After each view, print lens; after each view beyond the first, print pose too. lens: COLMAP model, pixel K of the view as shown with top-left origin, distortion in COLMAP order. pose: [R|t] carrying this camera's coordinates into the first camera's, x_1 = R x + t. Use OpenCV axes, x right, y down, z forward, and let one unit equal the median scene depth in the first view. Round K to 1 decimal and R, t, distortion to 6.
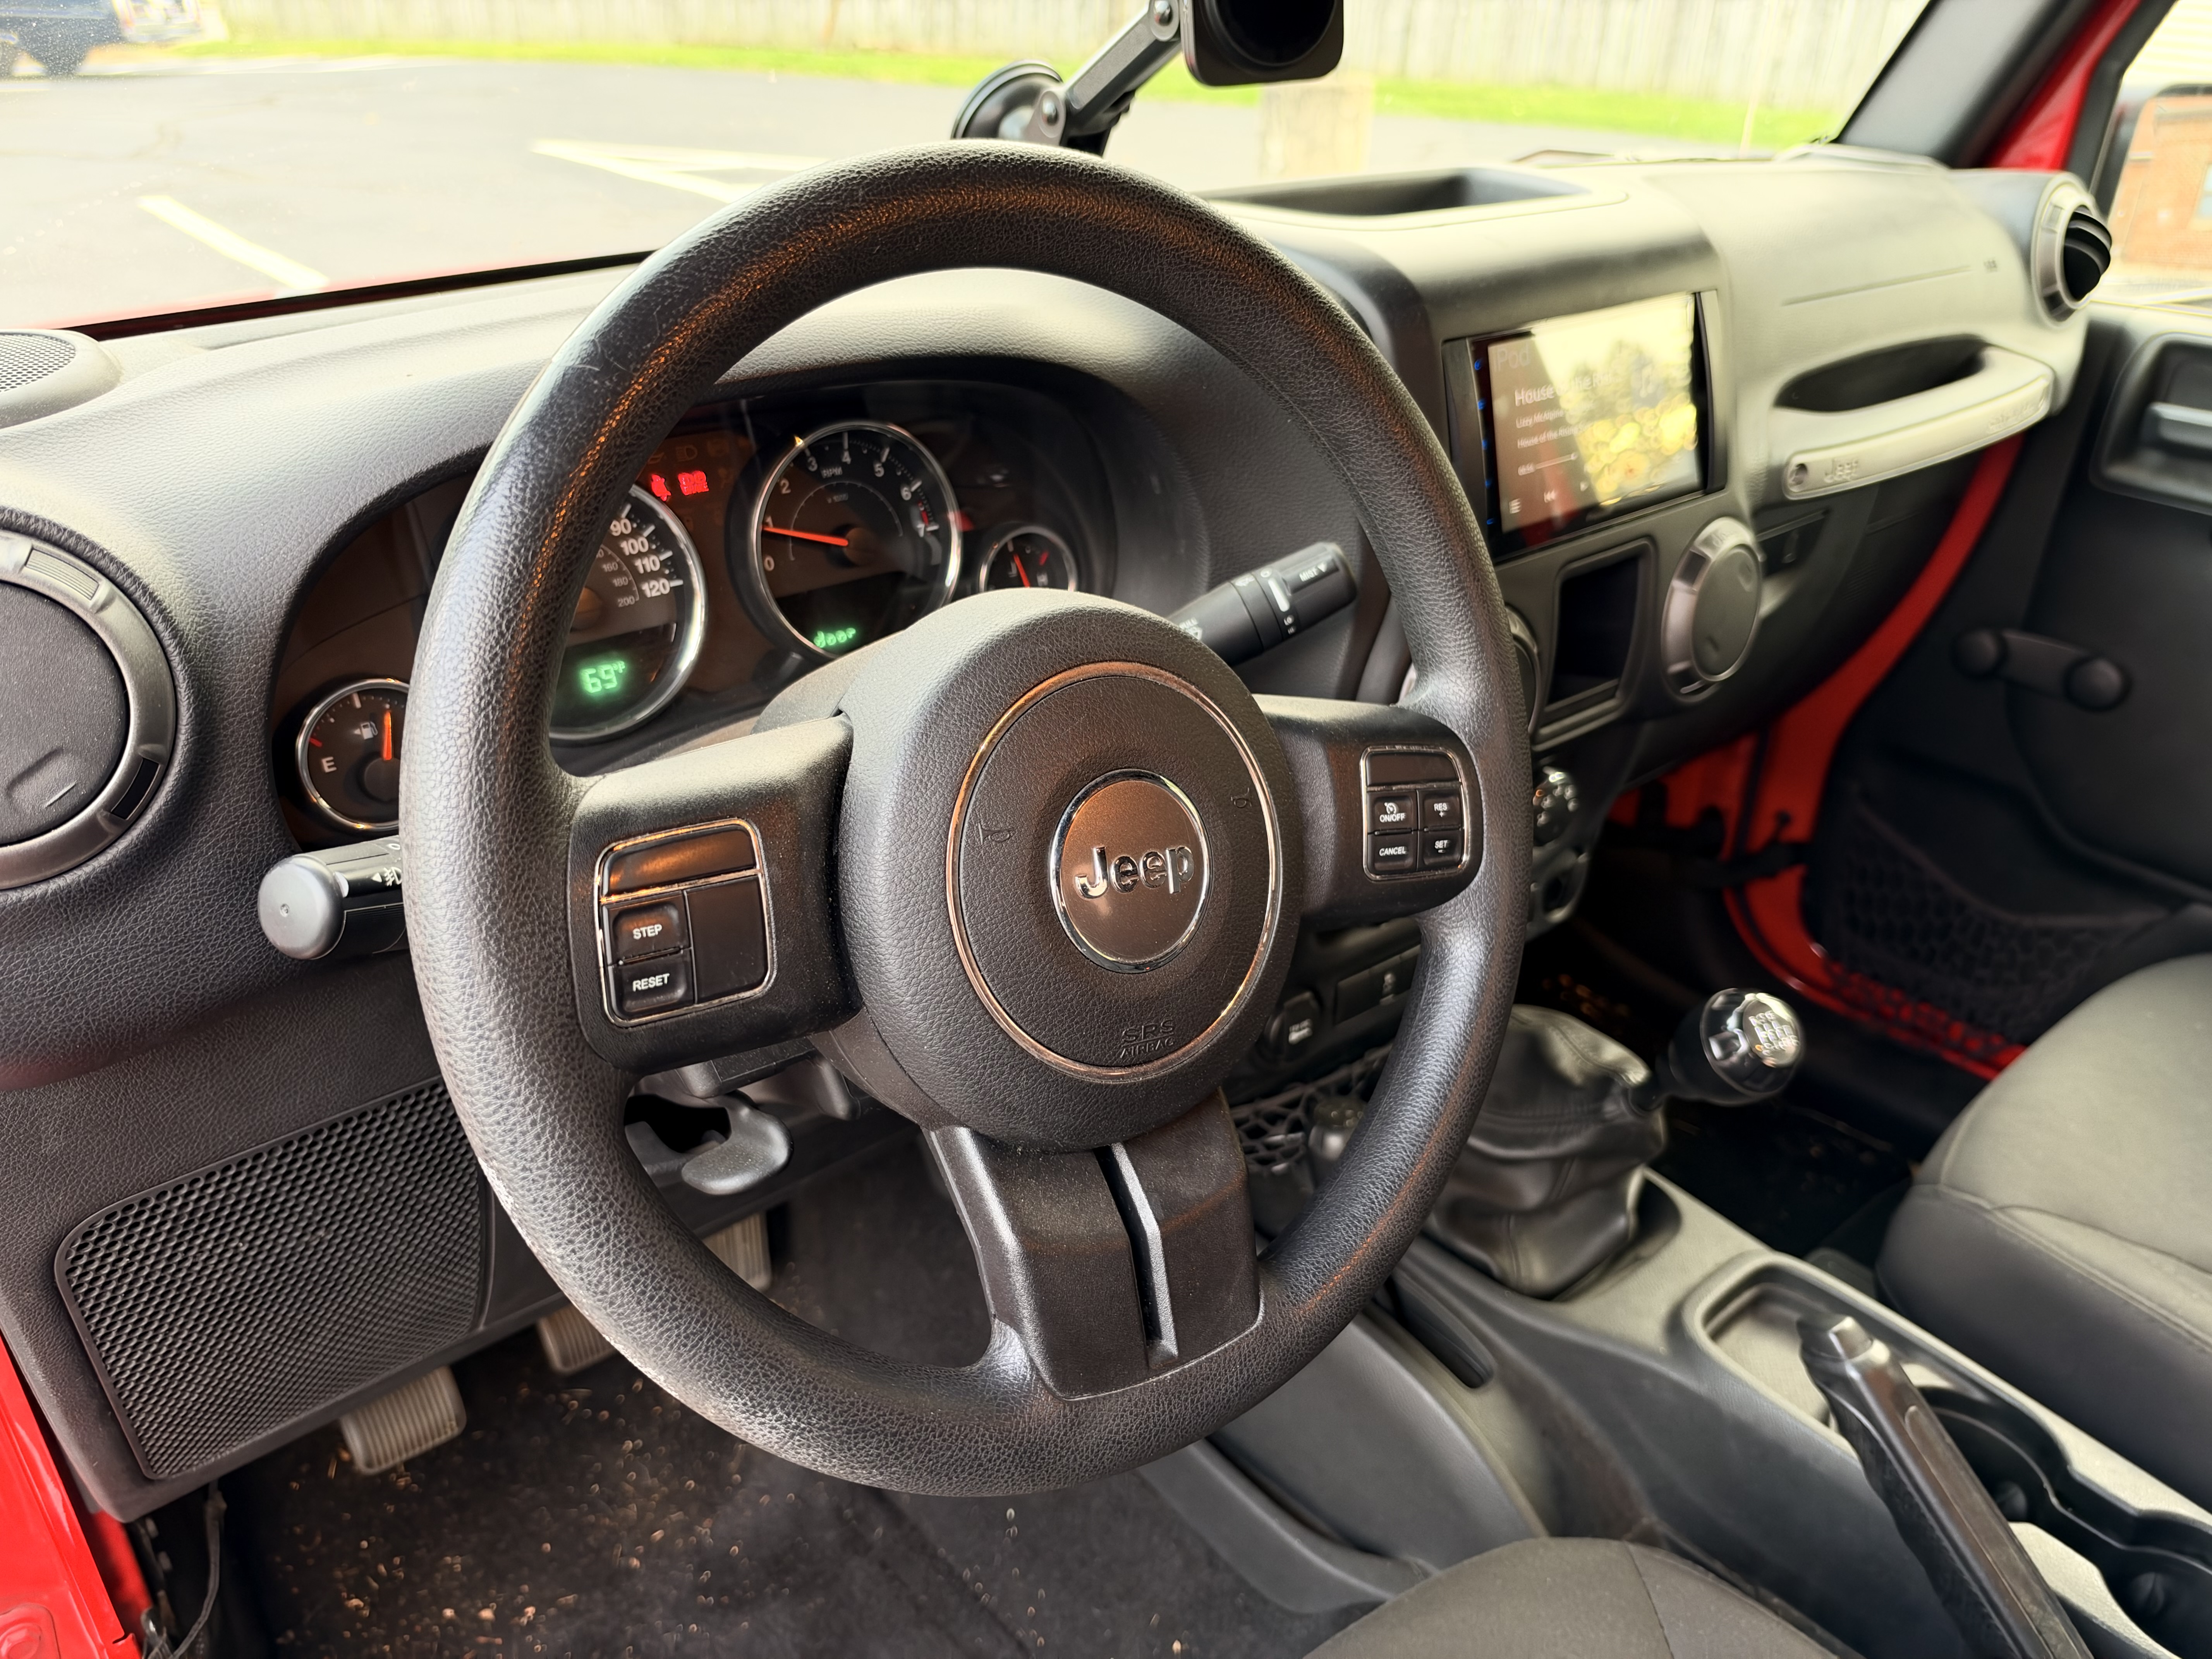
lens RADIAL K [[1682.2, 0, 1108.9], [0, 1682.2, 825.5], [0, 0, 1]] dist [-0.008480, -0.008566]
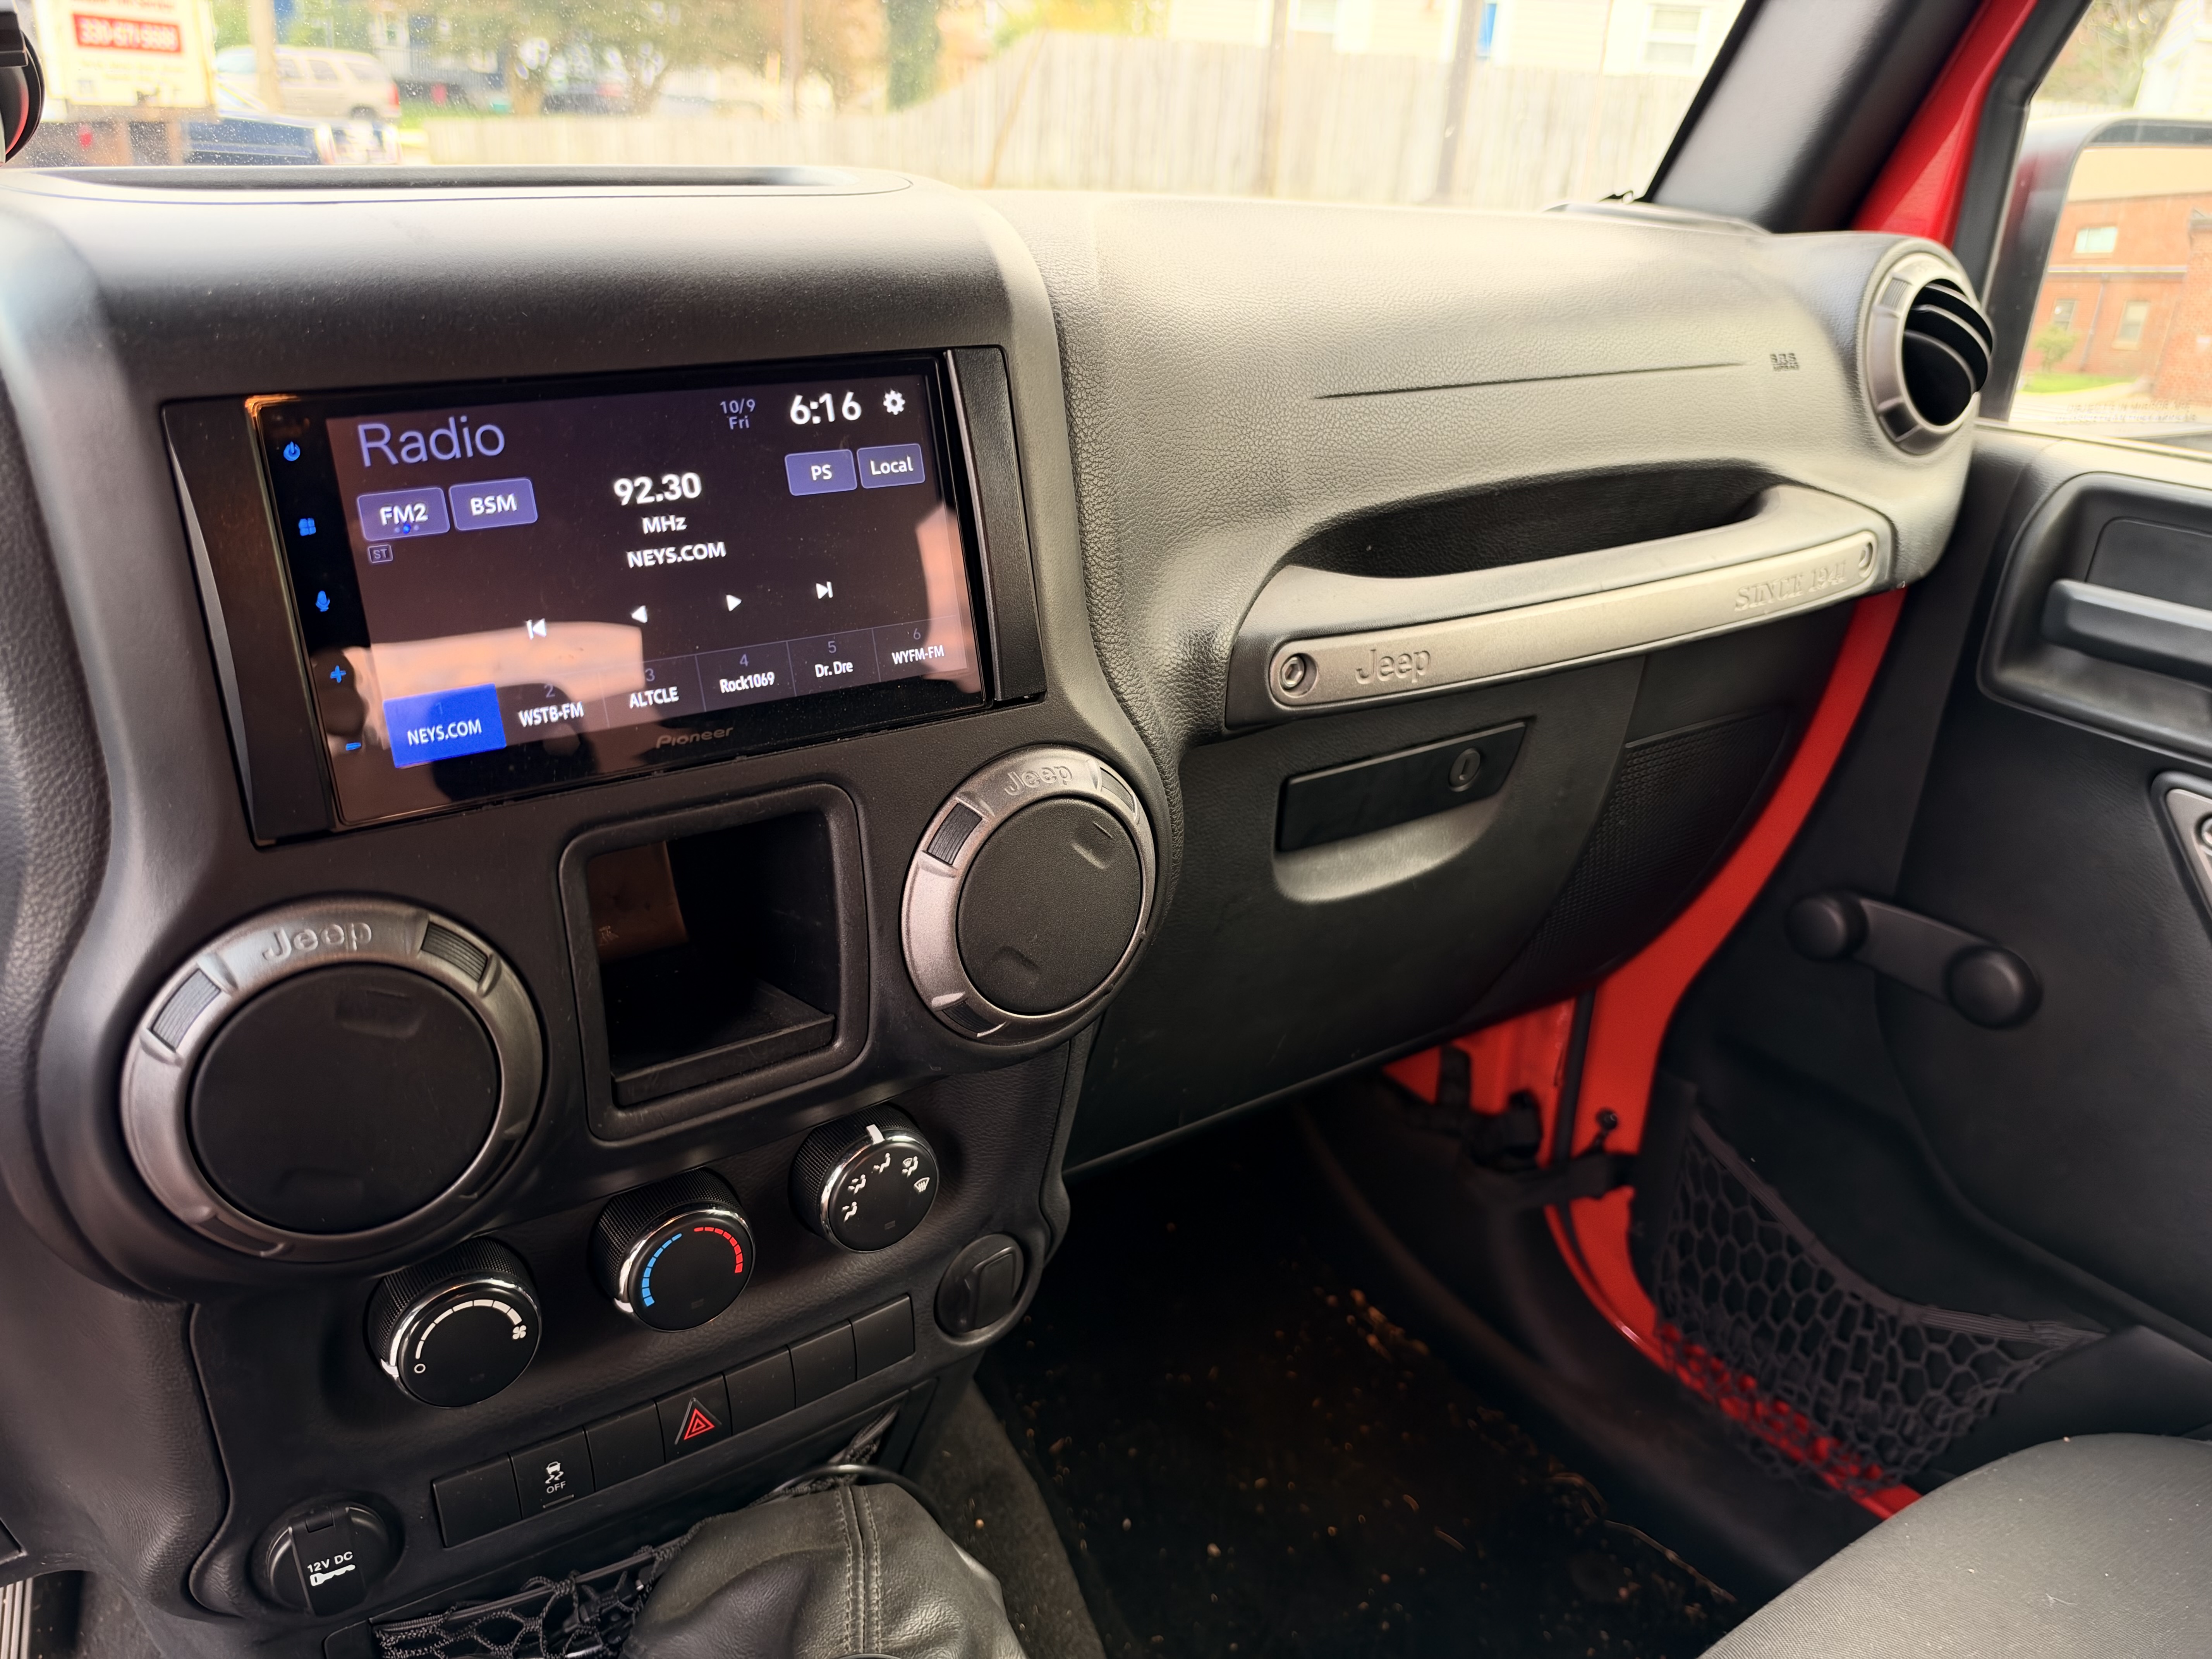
lens RADIAL K [[1682.2, 0, 1101.3], [0, 1682.2, 835.6], [0, 0, 1]] dist [-0.008480, -0.008566]
pose [[0.993027, 0.057948, -0.102660, 0.268640], [-0.064691, 0.995875, -0.063619, -0.071004], [0.098550, 0.069816, 0.992680, 0.261747]]
